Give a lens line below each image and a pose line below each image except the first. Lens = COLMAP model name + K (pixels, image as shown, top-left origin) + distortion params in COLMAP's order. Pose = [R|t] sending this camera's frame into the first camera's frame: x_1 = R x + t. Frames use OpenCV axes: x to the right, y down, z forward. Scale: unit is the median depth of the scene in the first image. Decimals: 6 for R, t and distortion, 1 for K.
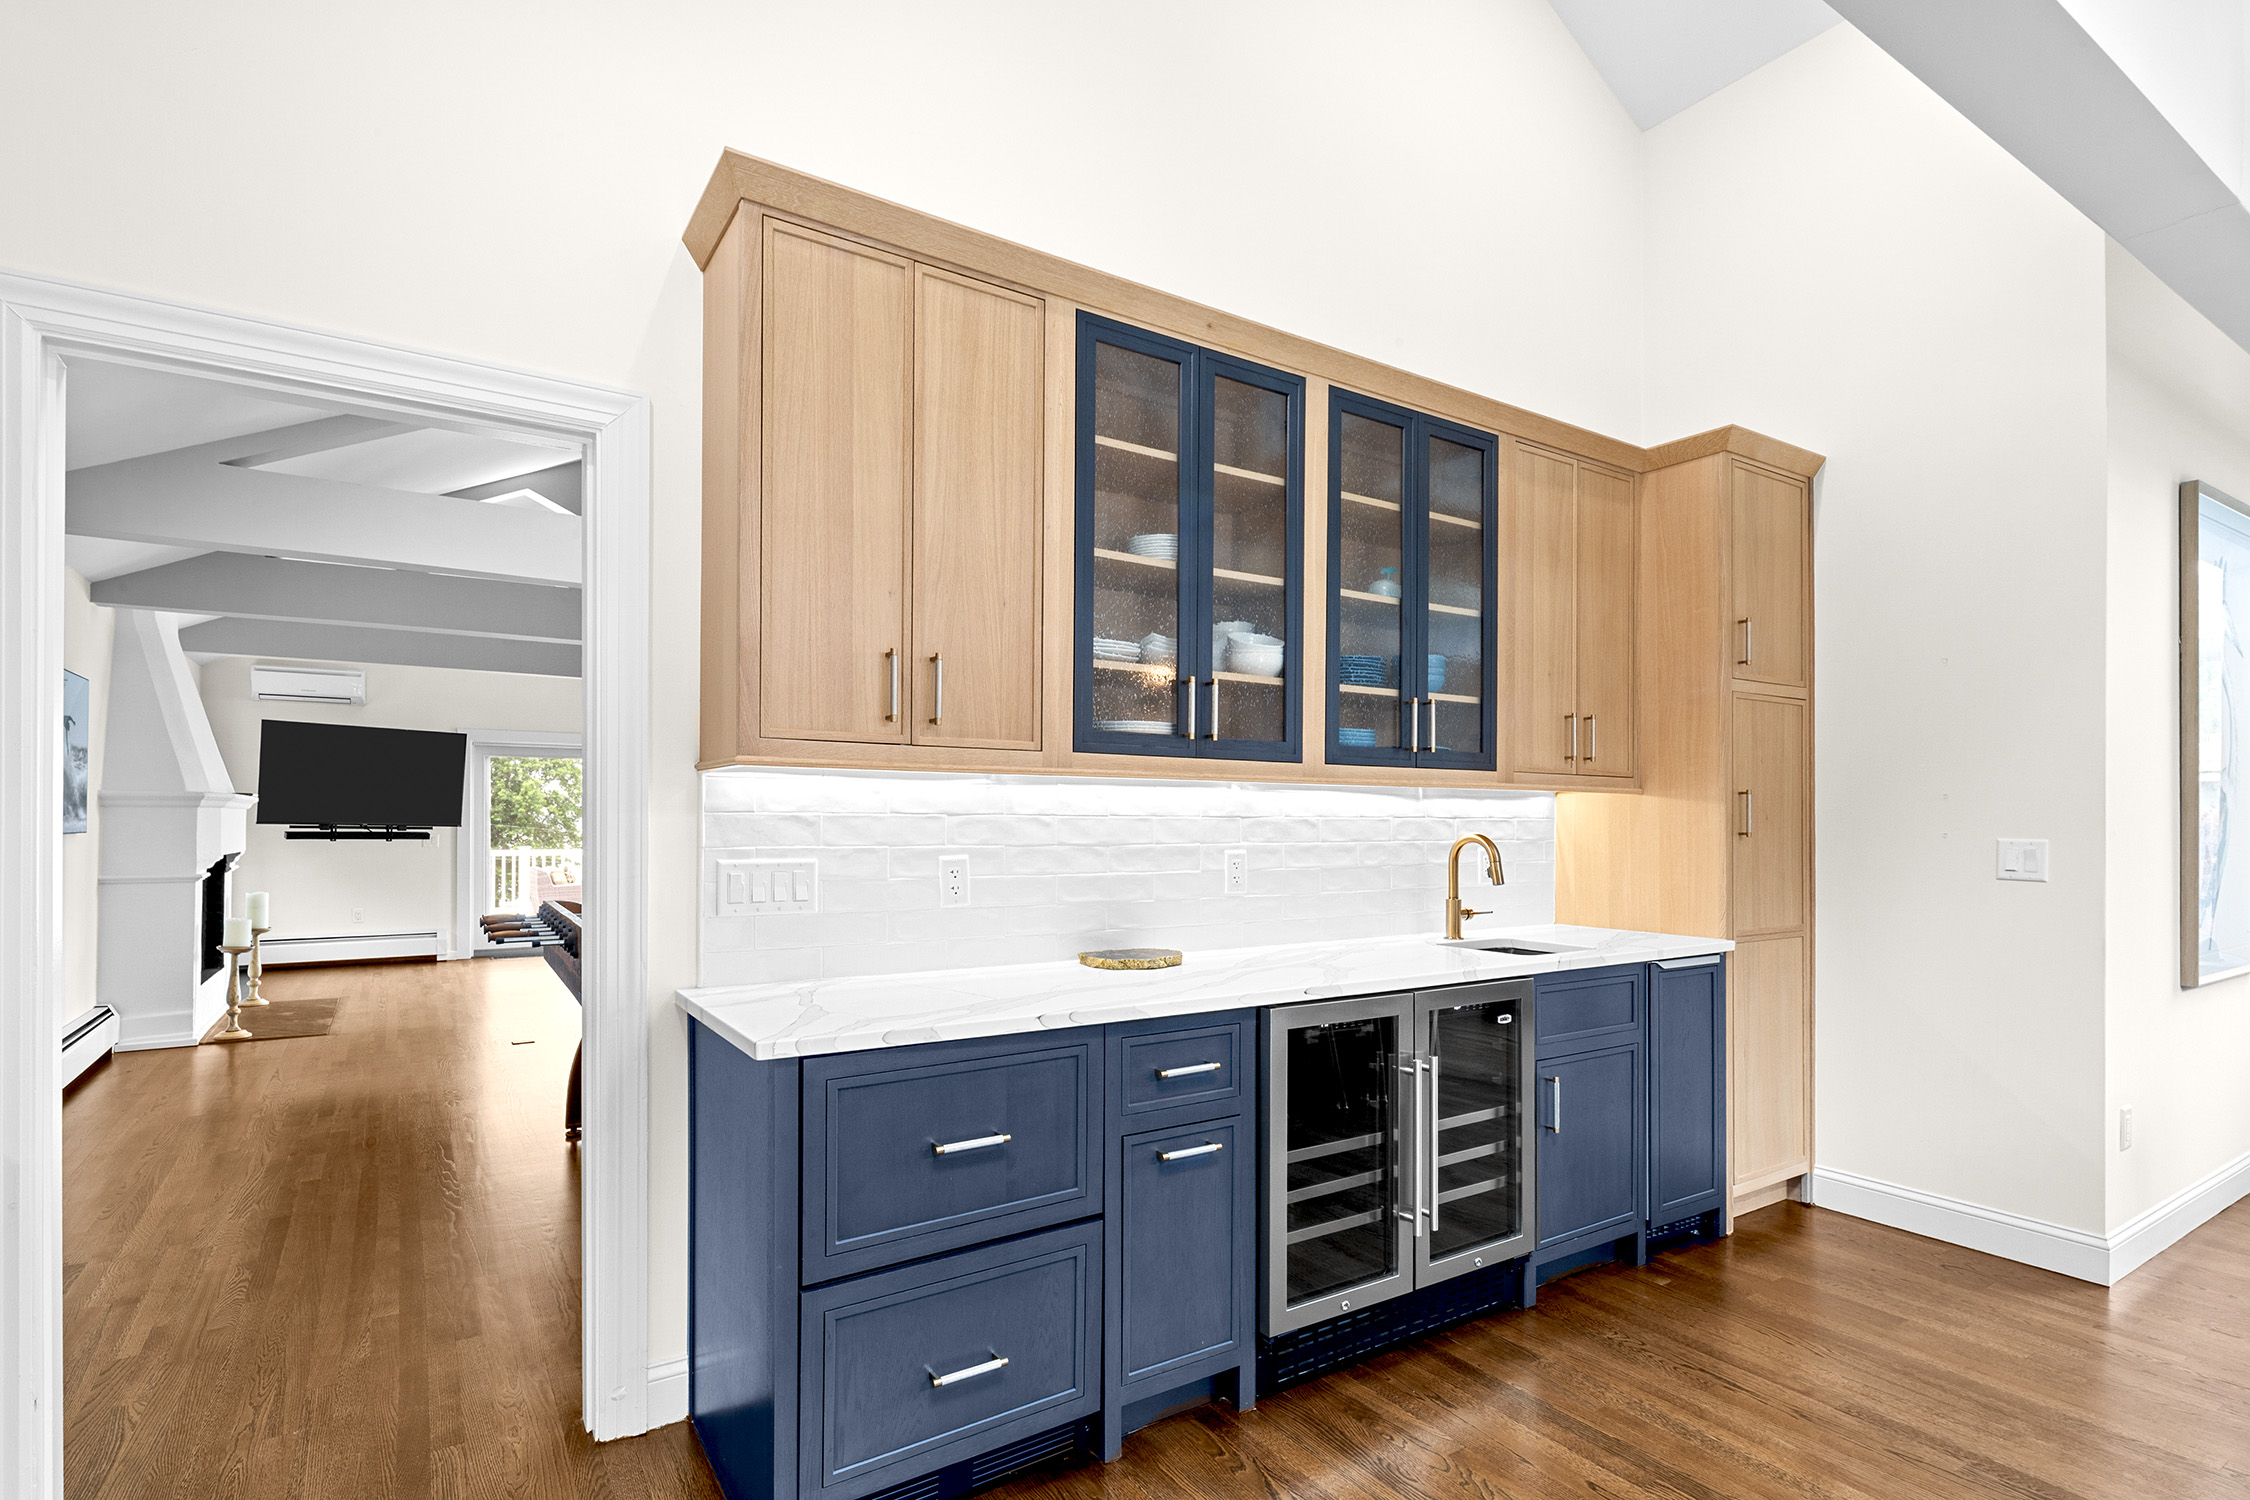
lens RADIAL K [[1098.9, 0, 1127.8], [0, 1098.9, 825.3], [0, 0, 1]] dist [0.000926, -0.000340]
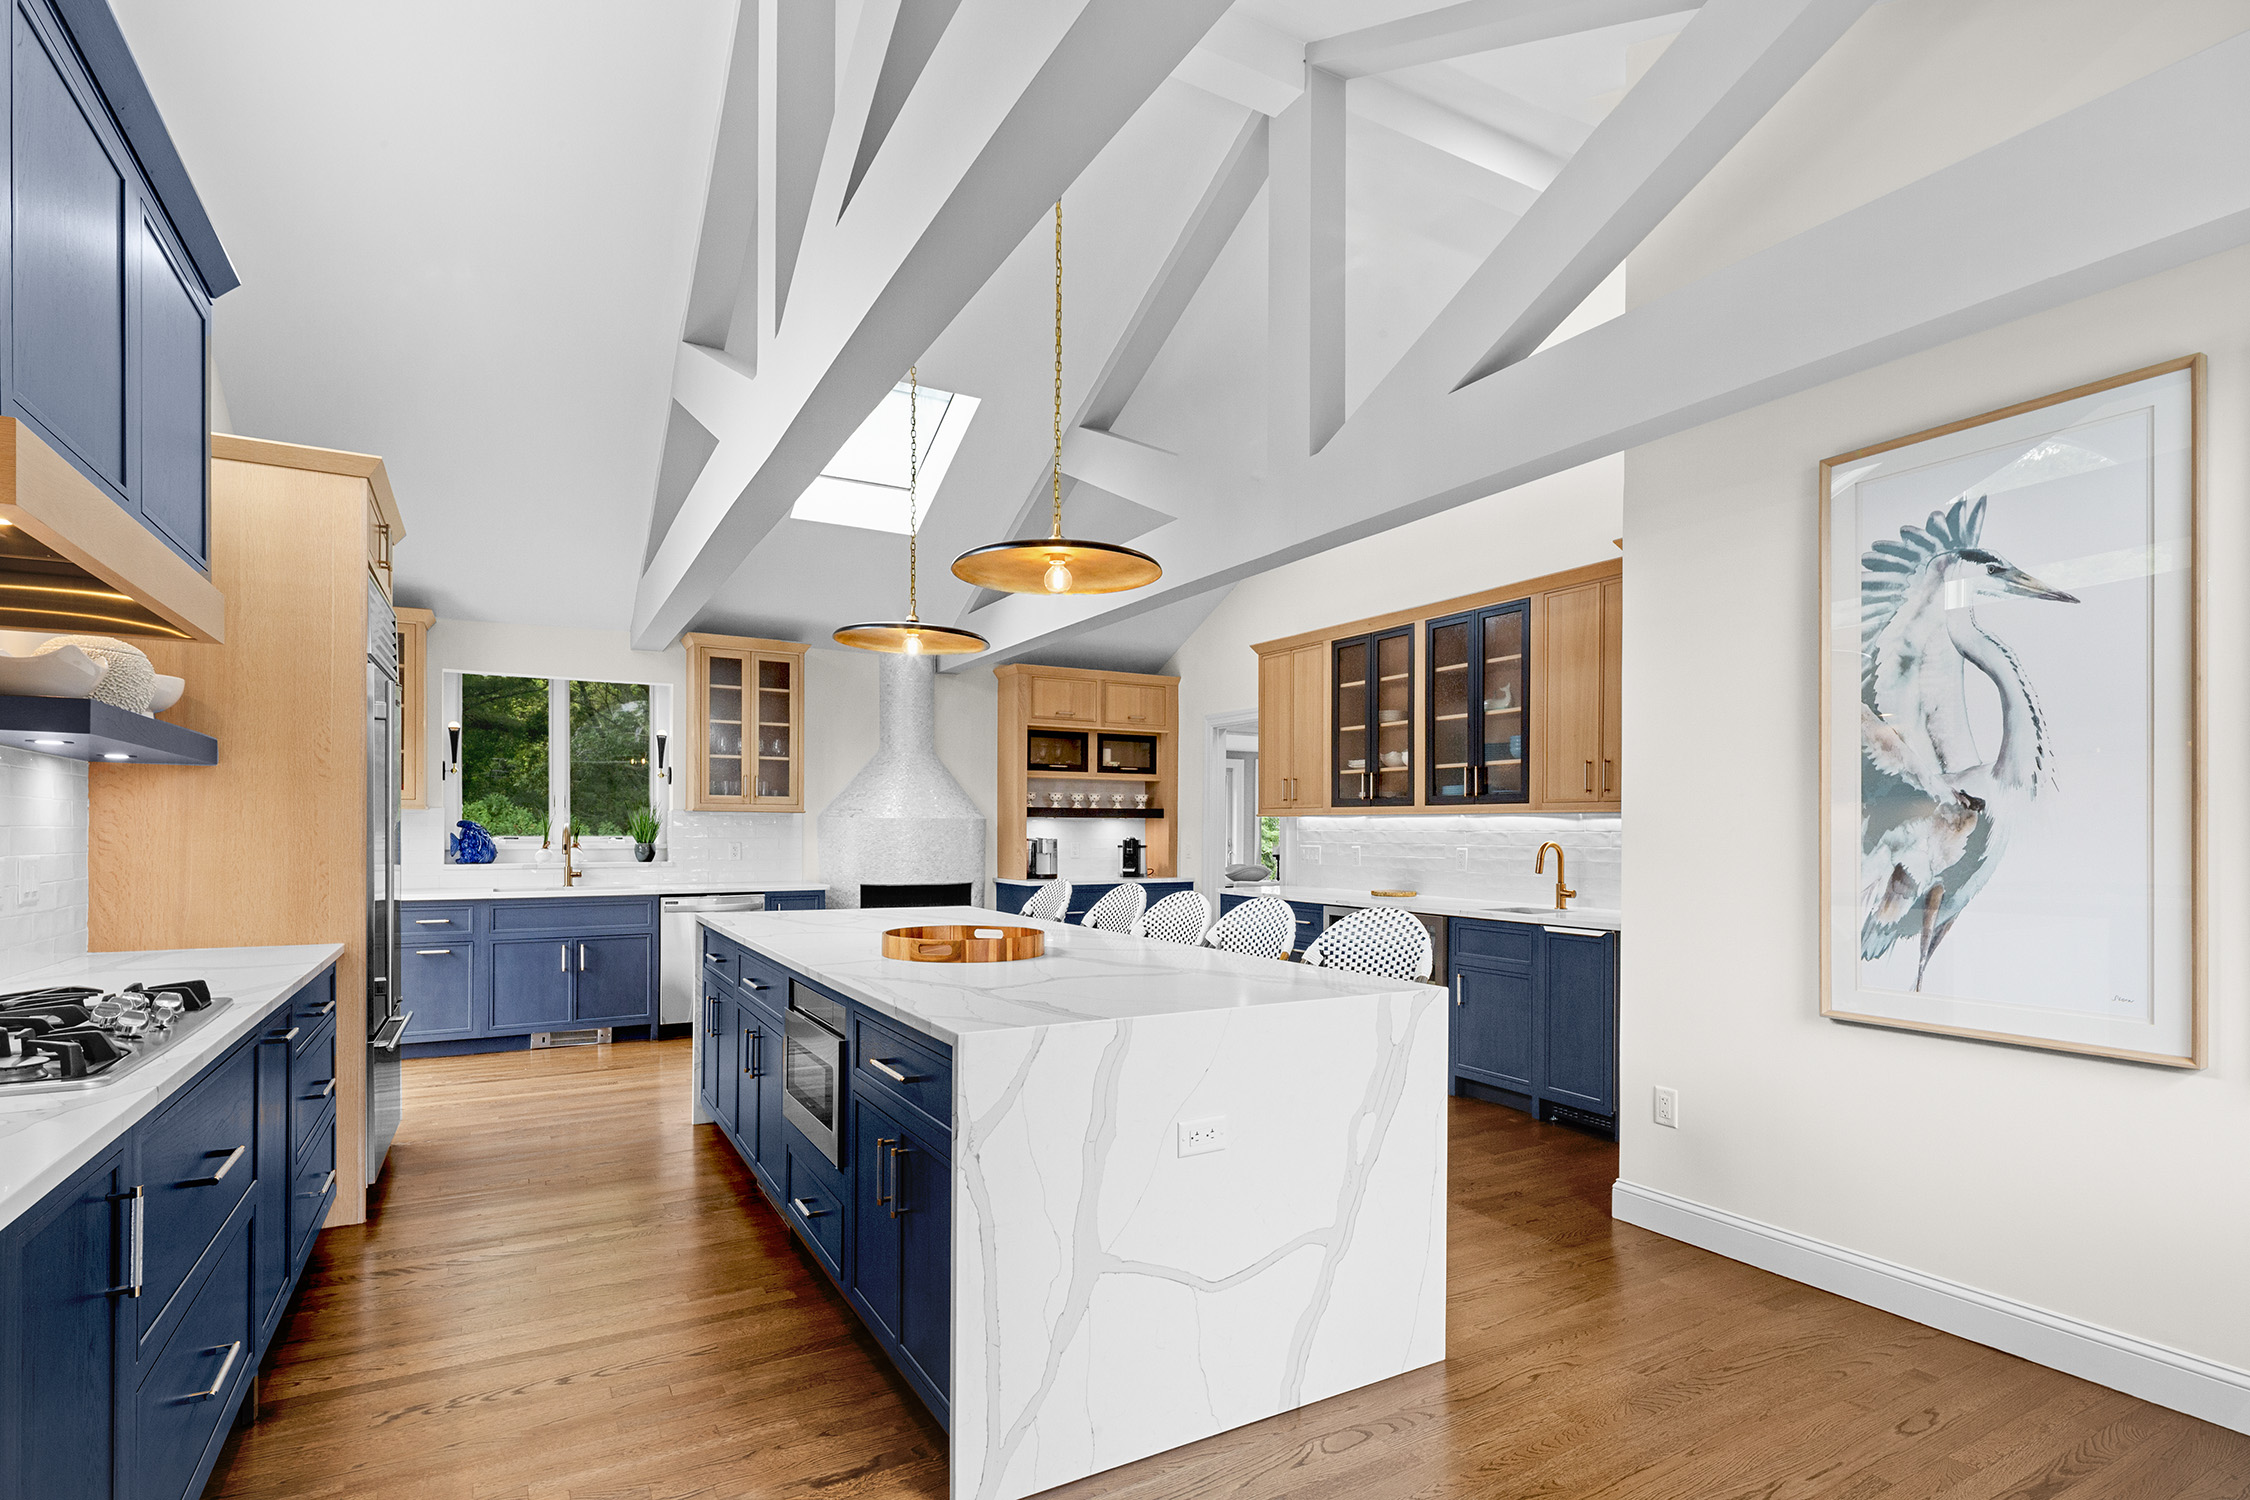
lens RADIAL K [[1098.9, 0, 1127.8], [0, 1098.9, 825.3], [0, 0, 1]] dist [0.000926, -0.000340]
pose [[-0.057981, -0.005786, -0.998301, 2.339229], [-0.005887, 0.999968, -0.005453, -0.004678], [0.998300, 0.005561, -0.058013, 0.587043]]
